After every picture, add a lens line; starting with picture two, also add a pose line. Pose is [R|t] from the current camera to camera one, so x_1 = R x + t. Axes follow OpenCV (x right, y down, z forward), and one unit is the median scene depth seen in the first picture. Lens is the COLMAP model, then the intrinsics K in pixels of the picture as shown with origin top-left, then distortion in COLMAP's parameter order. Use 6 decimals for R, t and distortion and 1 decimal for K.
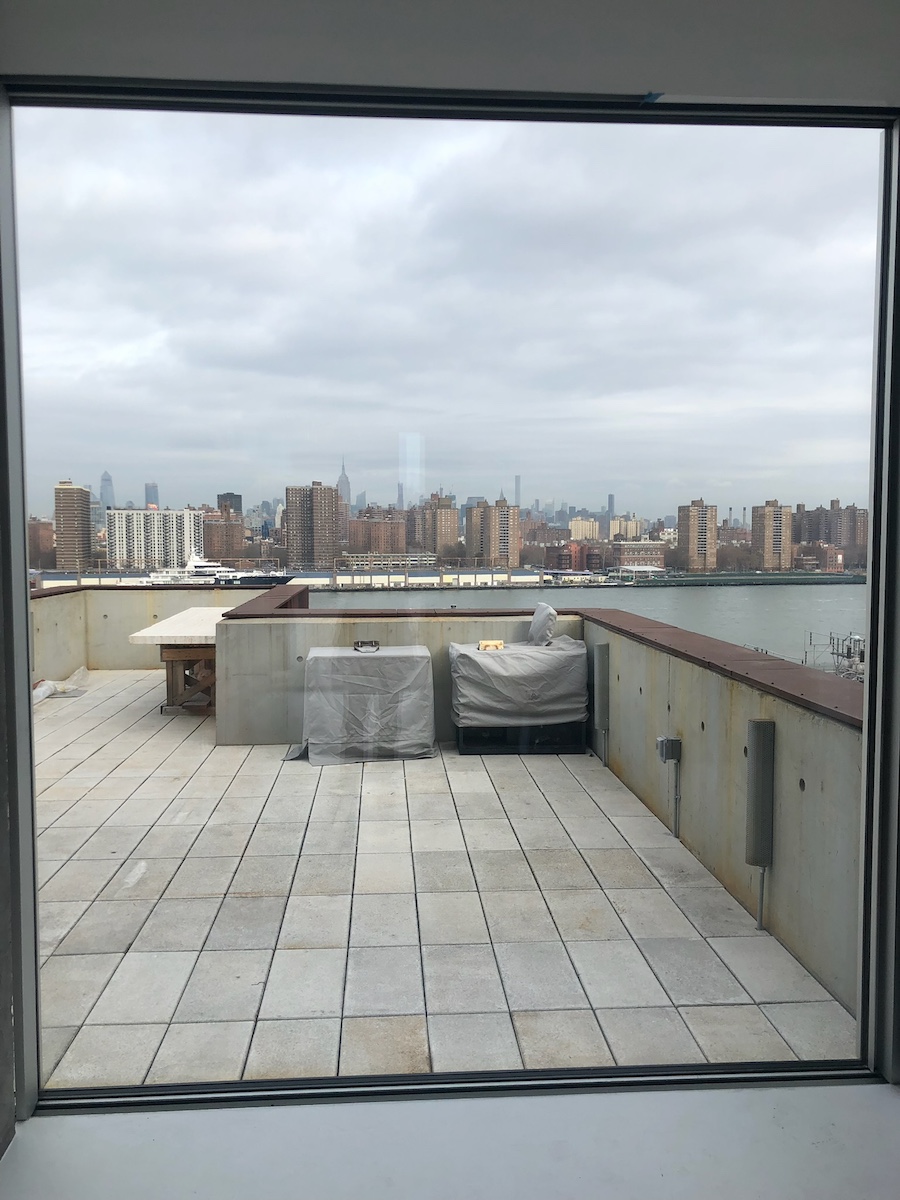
lens RADIAL K [[959.6, 0, 436.2], [0, 959.6, 604.7], [0, 0, 1]] dist [0.072435, -0.006999]
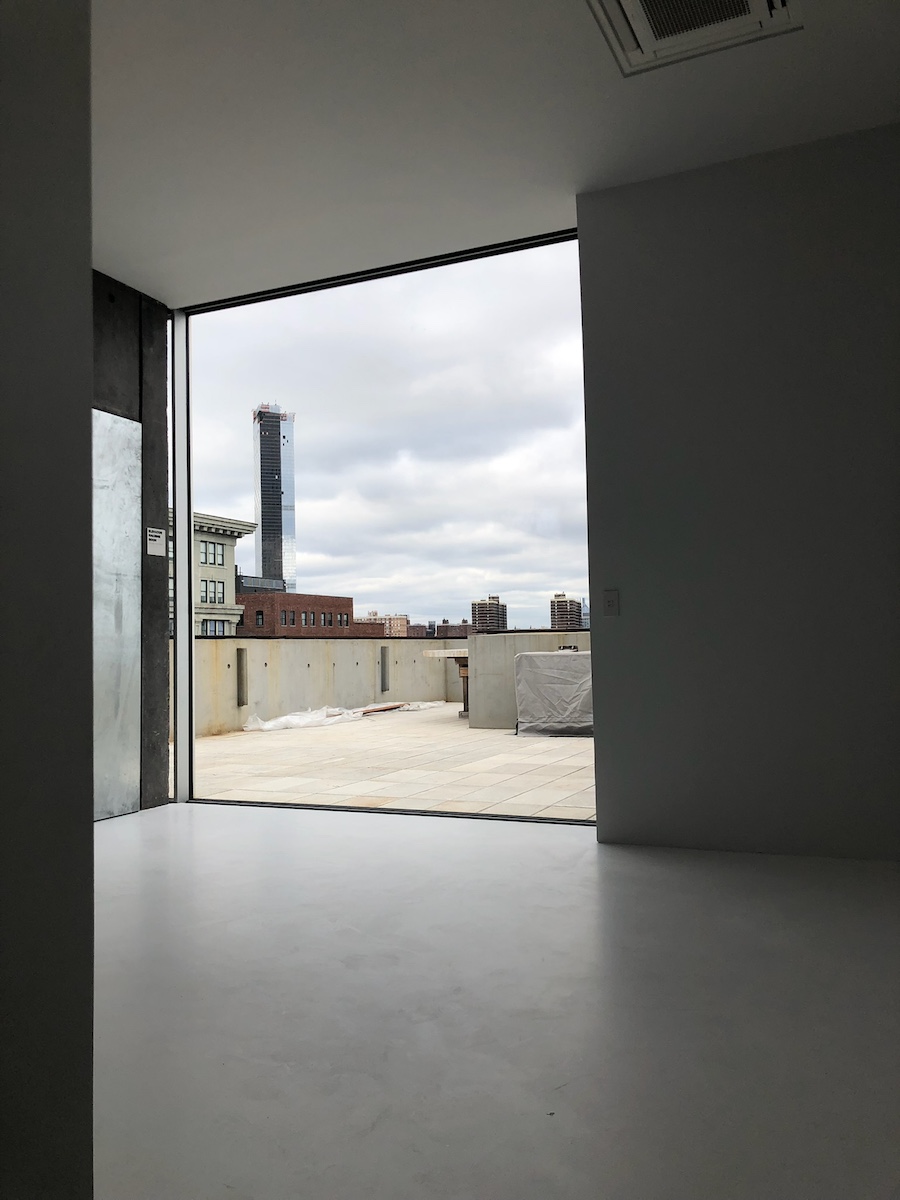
lens RADIAL K [[961.8, 0, 450.0], [0, 961.8, 600.0], [0, 0, 1]] dist [0.067657, -0.004185]
pose [[0.884317, -0.036459, -0.465460, 0.526559], [-0.018440, 0.993441, -0.112849, 0.171525], [0.466522, 0.108377, 0.877845, -0.264949]]
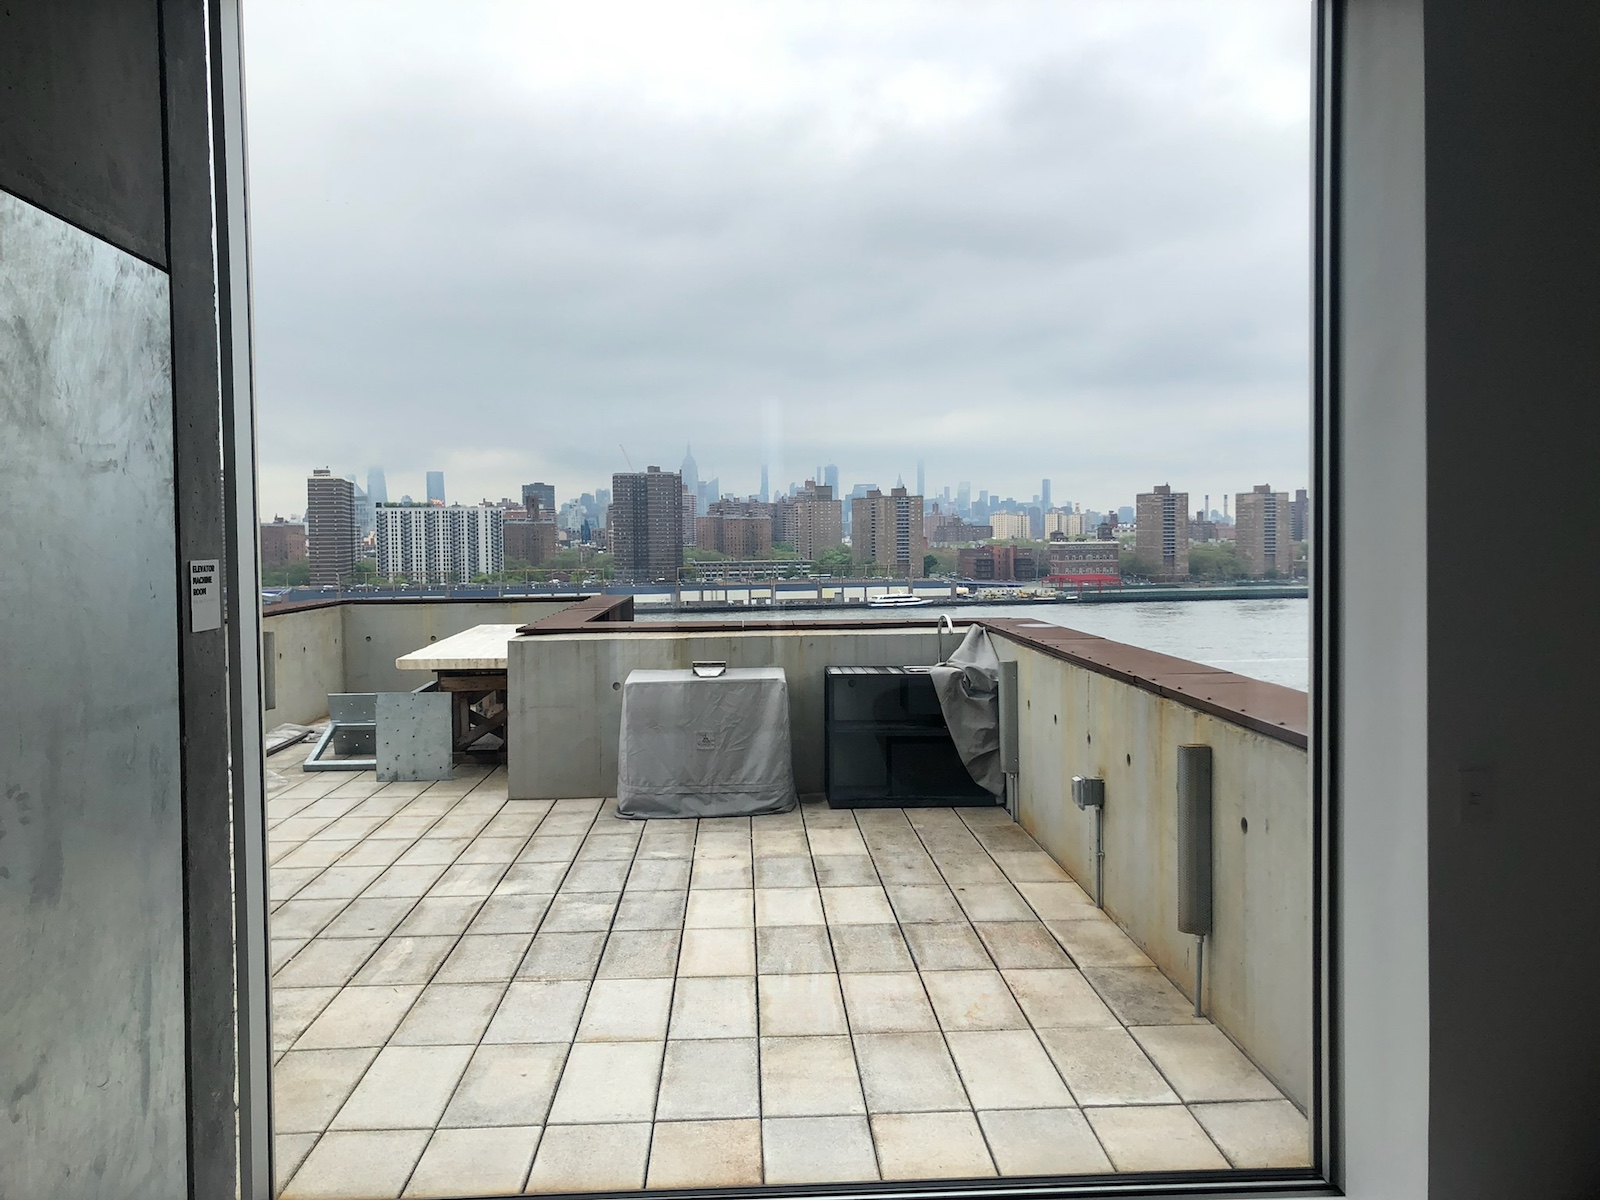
lens RADIAL K [[1282.4, 0, 795.4], [0, 1282.4, 598.6], [0, 0, 1]] dist [0.067657, -0.004185]
pose [[0.999863, -0.008967, -0.013907, 0.022392], [0.008640, 0.999689, -0.023394, 0.016894], [0.014113, 0.023271, 0.999630, -0.035133]]
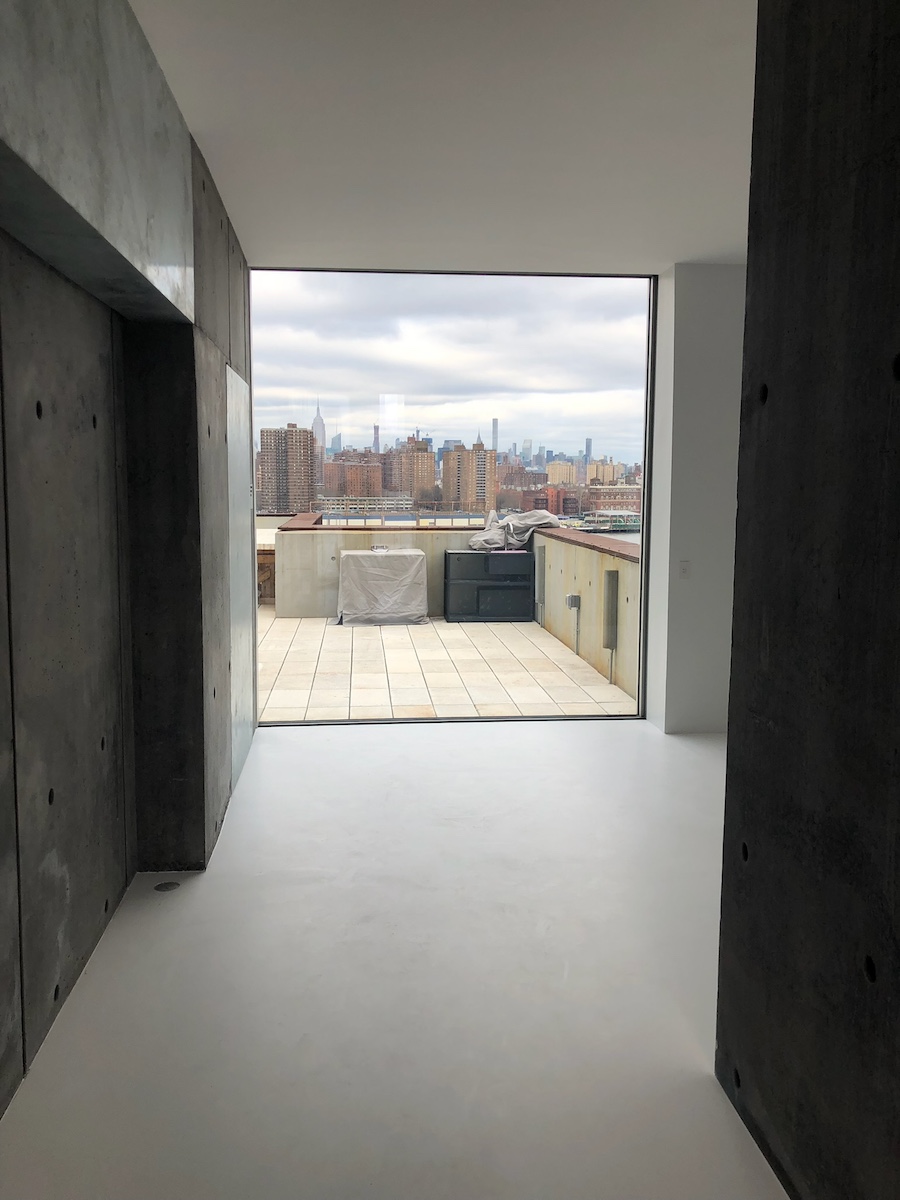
lens RADIAL K [[959.6, 0, 436.2], [0, 959.6, 604.7], [0, 0, 1]] dist [0.072435, -0.006999]
pose [[0.999703, 0.000864, 0.024357, -0.032761], [-0.002271, 0.998324, 0.057826, 0.059816], [-0.024266, -0.057864, 0.998030, -0.621619]]
